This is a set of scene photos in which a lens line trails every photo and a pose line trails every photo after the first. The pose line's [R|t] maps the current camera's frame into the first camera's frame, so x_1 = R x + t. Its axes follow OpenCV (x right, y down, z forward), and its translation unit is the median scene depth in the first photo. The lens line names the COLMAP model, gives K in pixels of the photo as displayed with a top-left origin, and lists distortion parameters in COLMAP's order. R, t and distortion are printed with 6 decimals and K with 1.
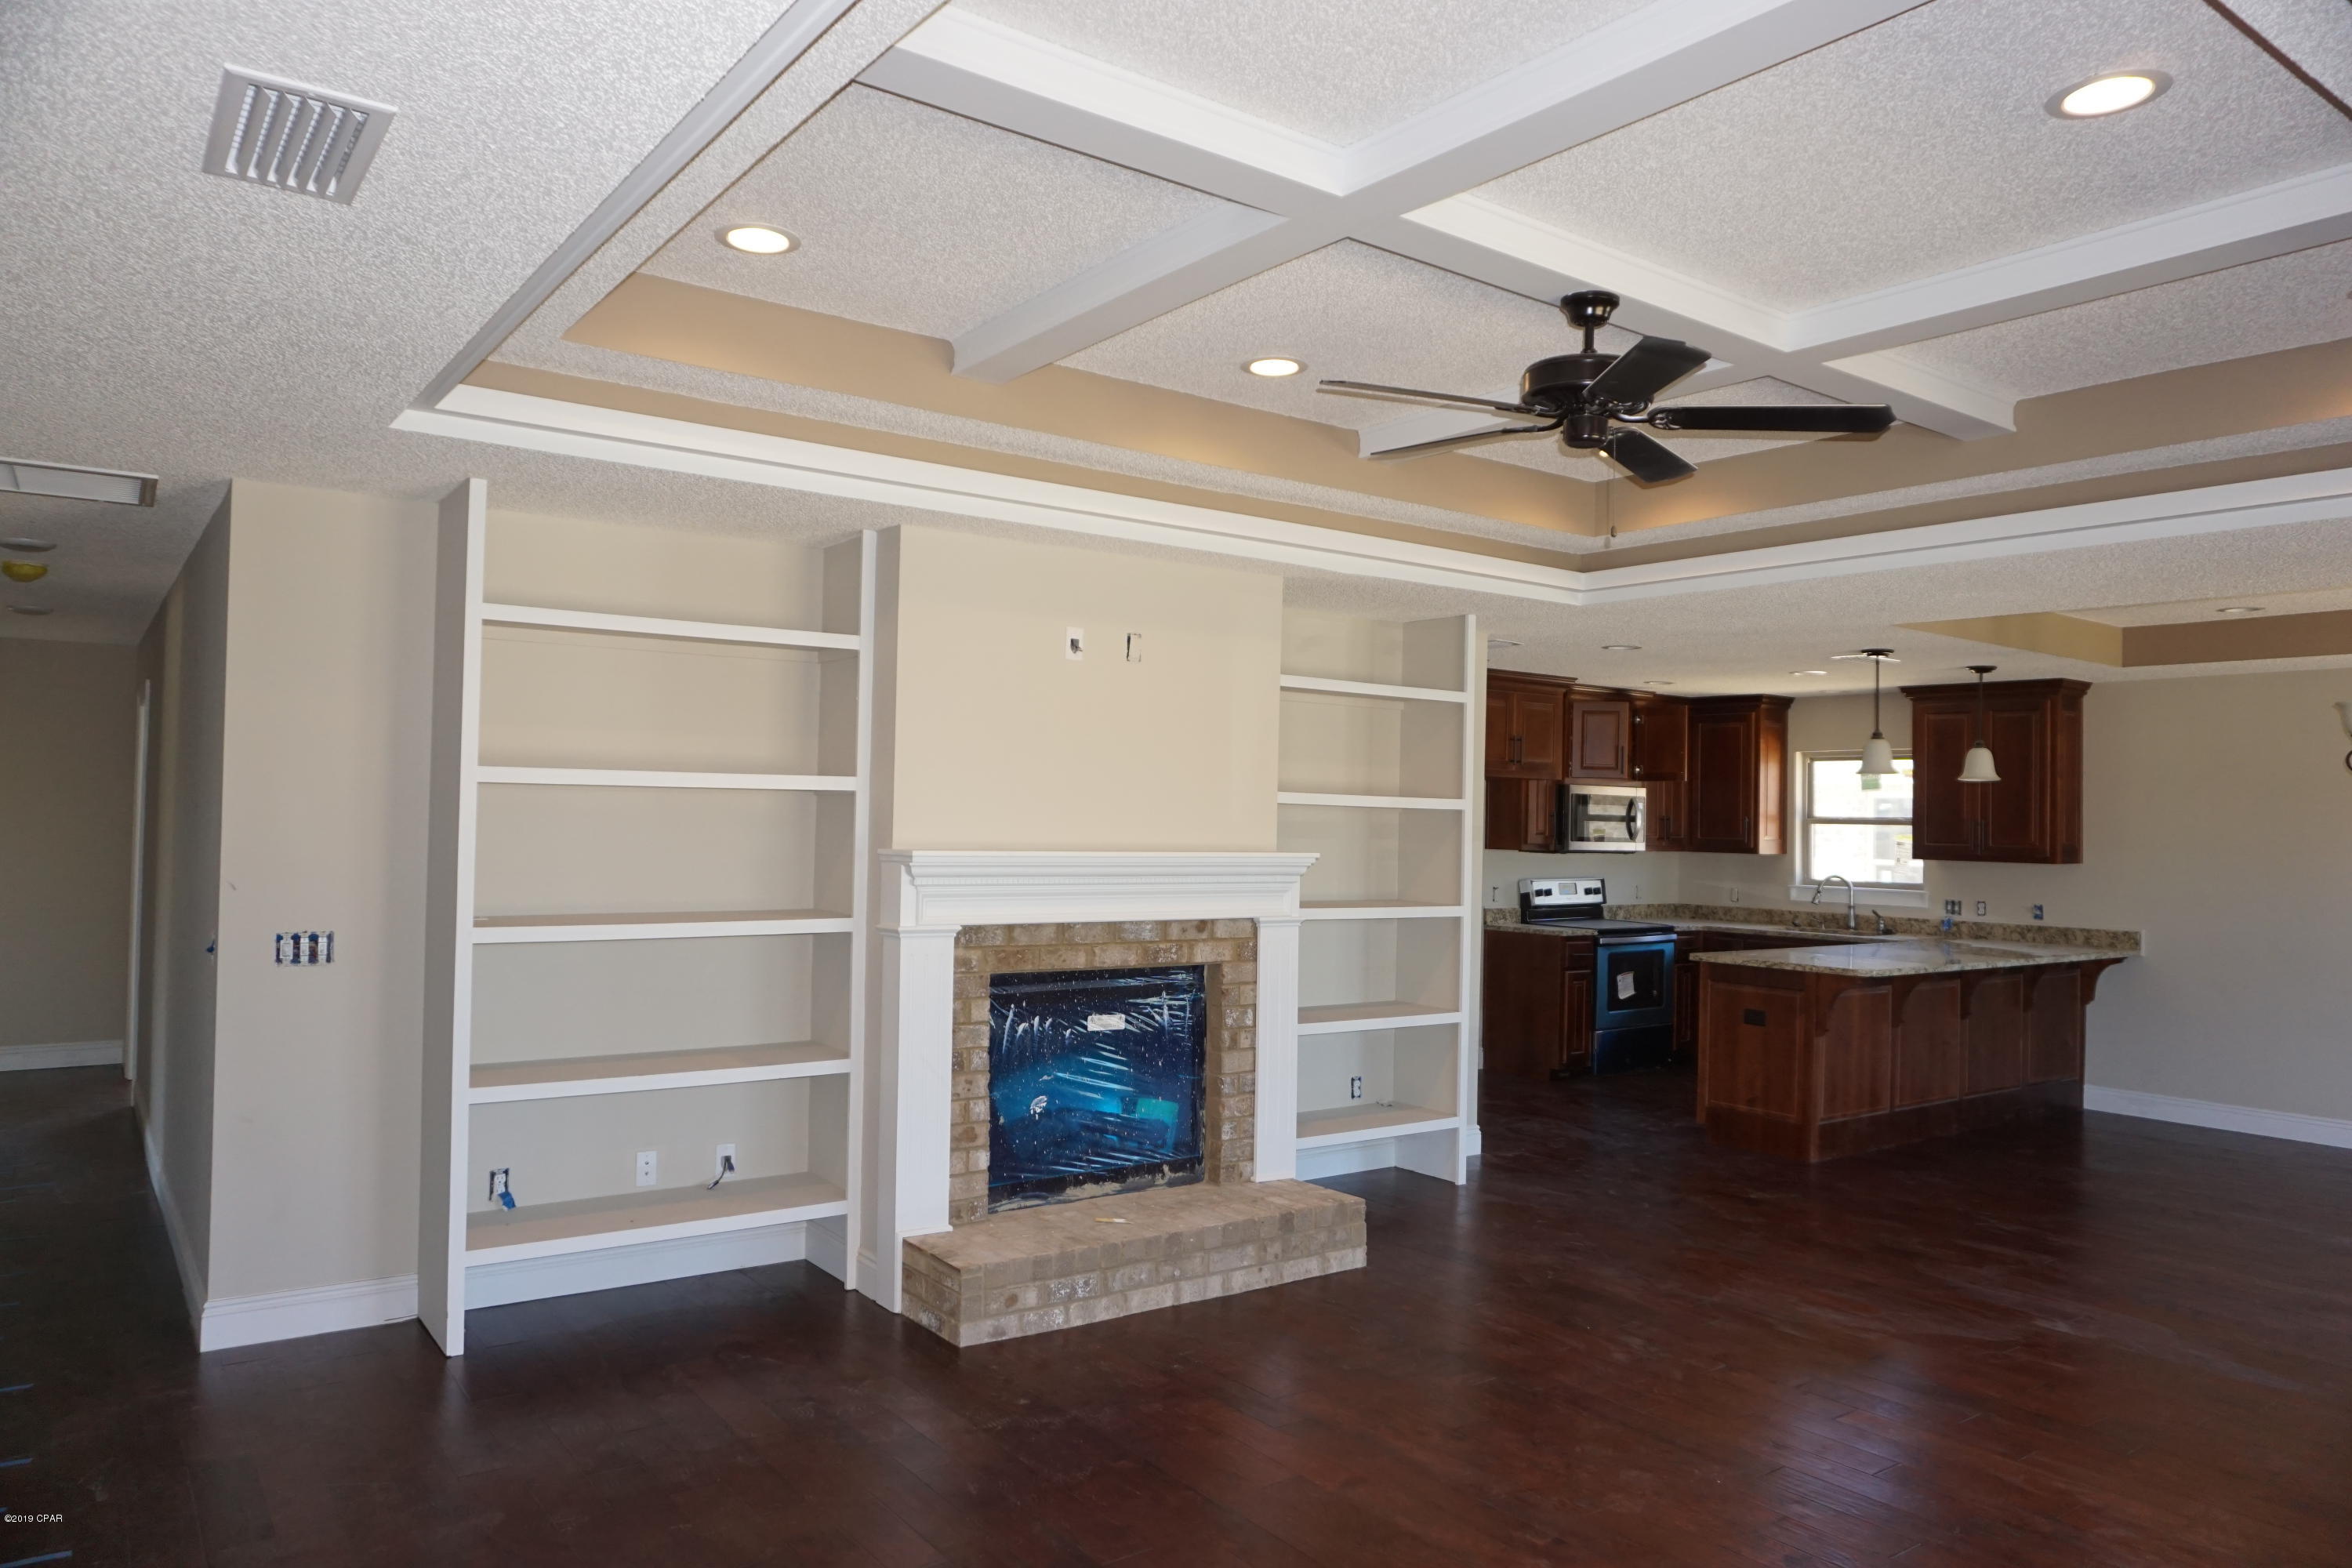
lens RADIAL K [[1568.0, 0, 1174.2], [0, 1568.0, 774.8], [0, 0, 1]] dist [-0.035514, 0.002377]
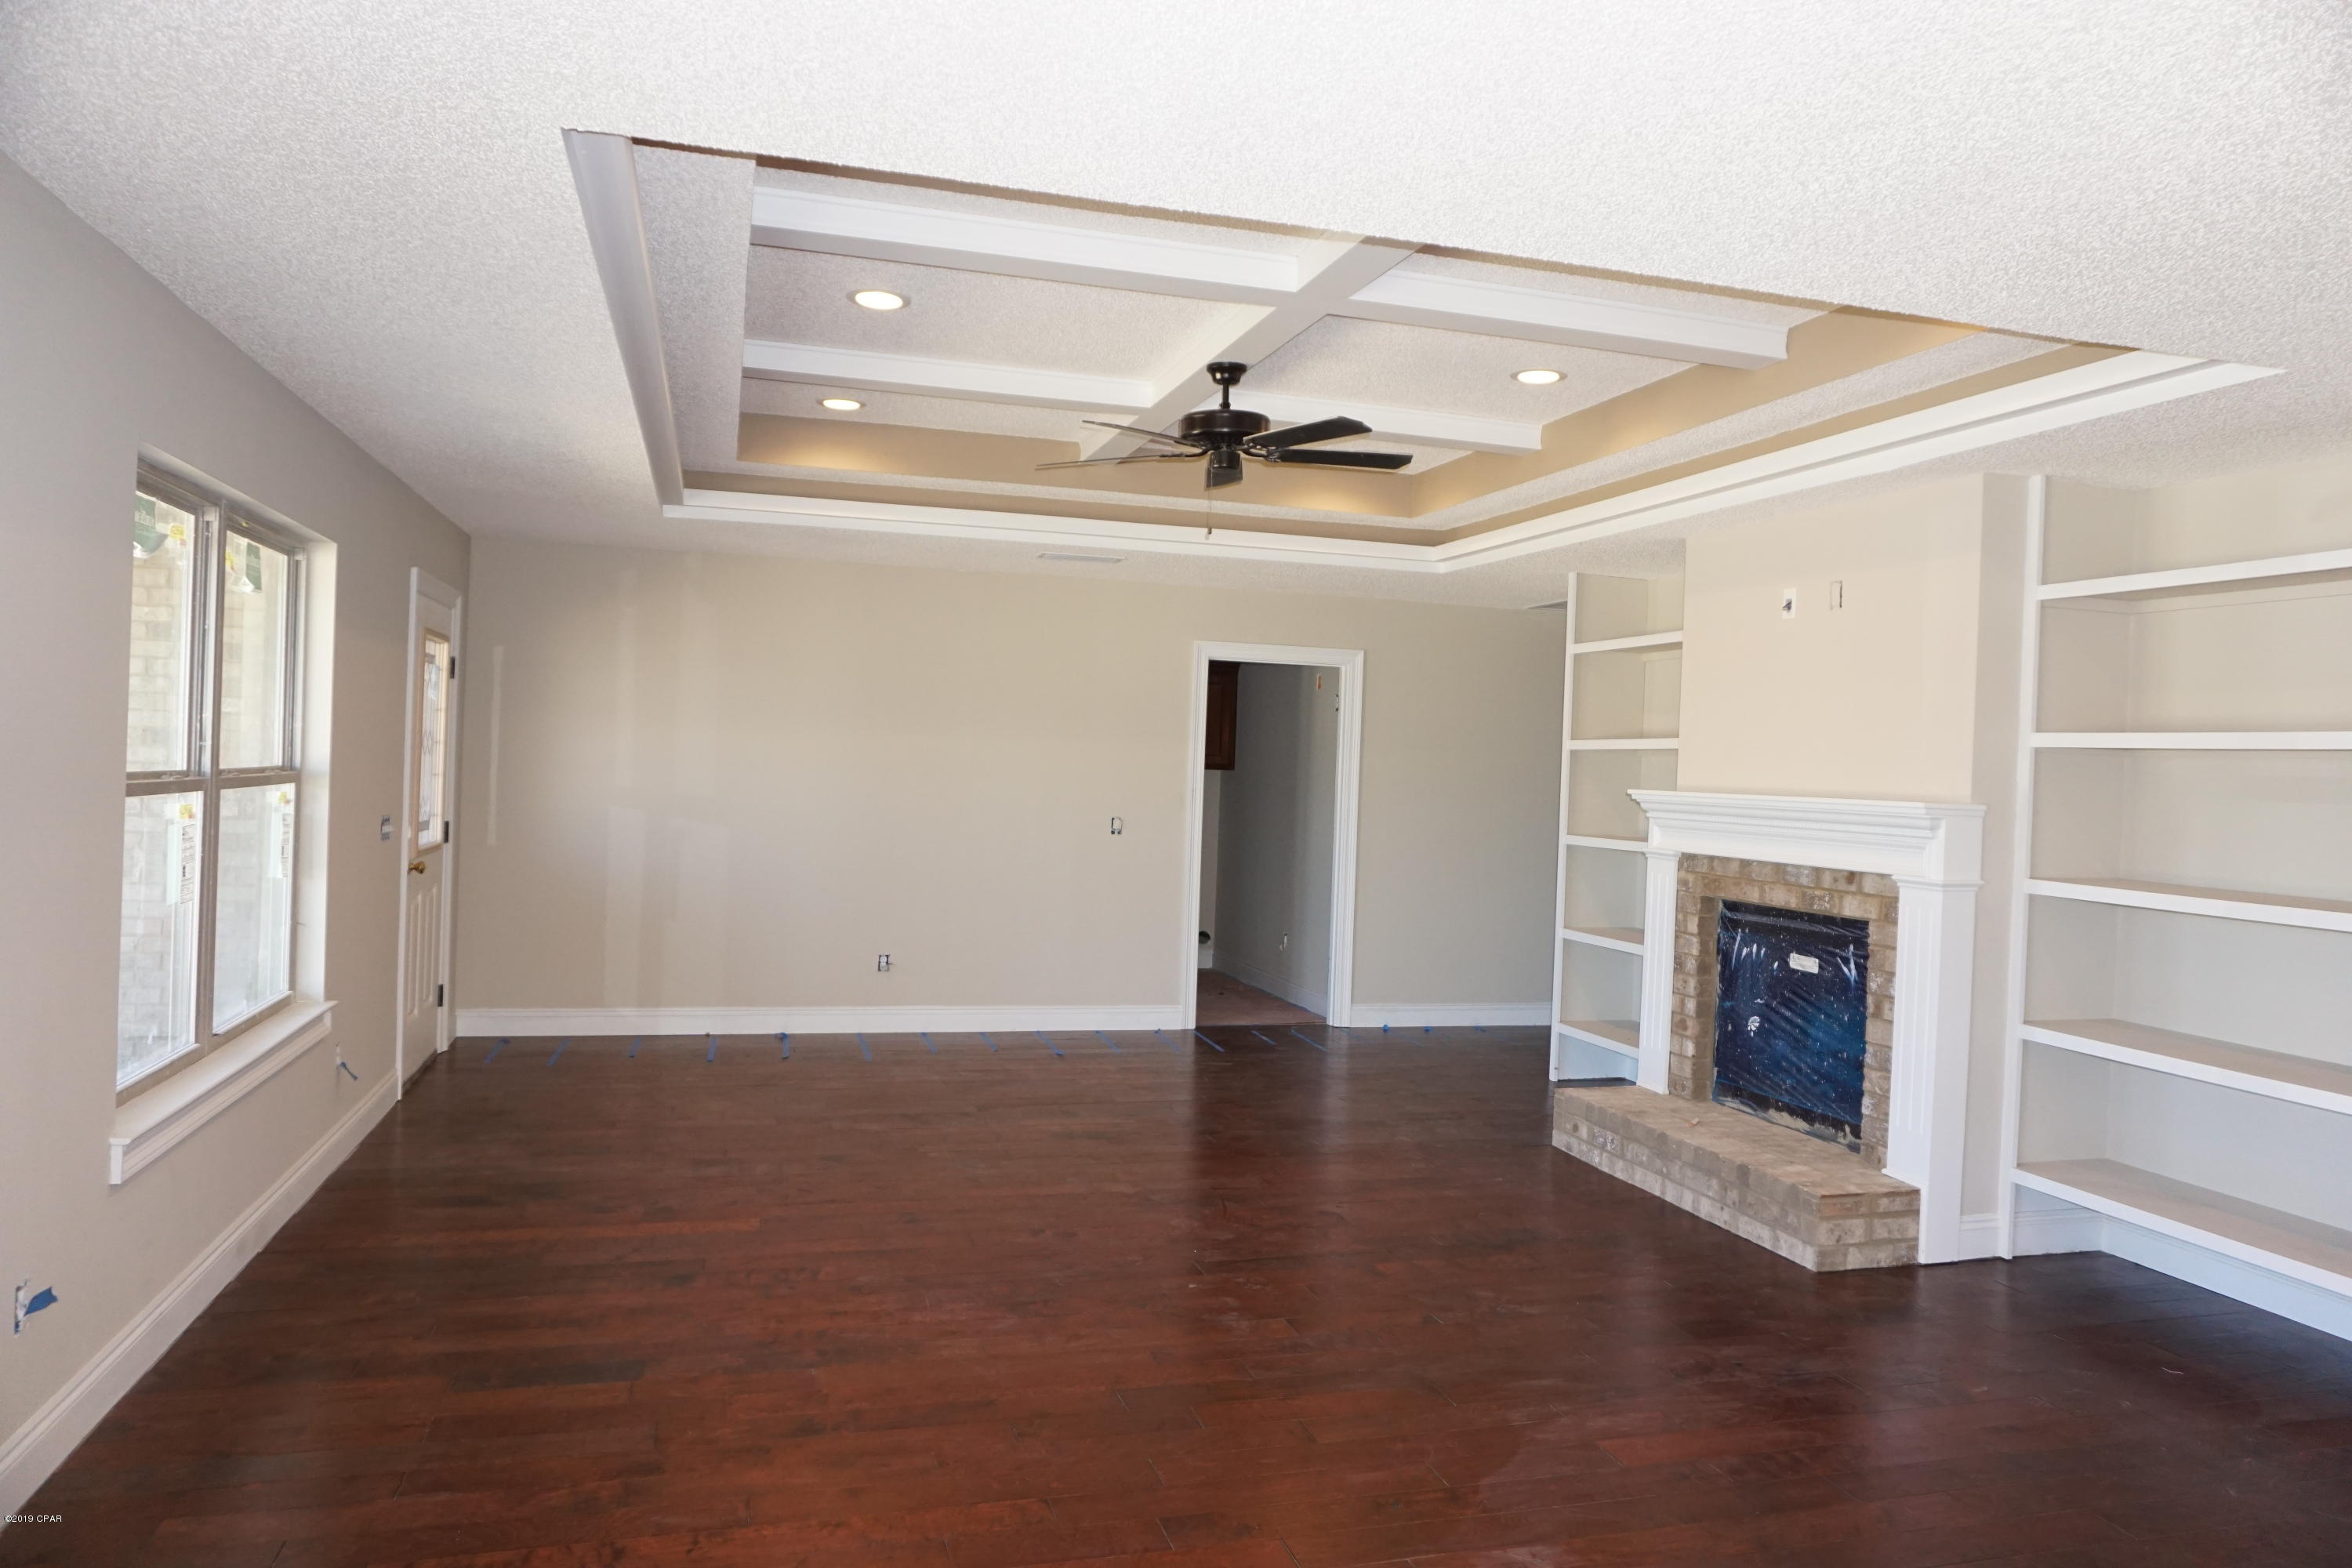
lens RADIAL K [[1568.0, 0, 1174.2], [0, 1568.0, 774.8], [0, 0, 1]] dist [-0.035514, 0.002377]
pose [[-0.341171, -0.027416, -0.939601, 1.108369], [-0.016282, 0.999597, -0.023255, 0.067122], [0.939860, 0.007365, -0.341480, 0.998259]]
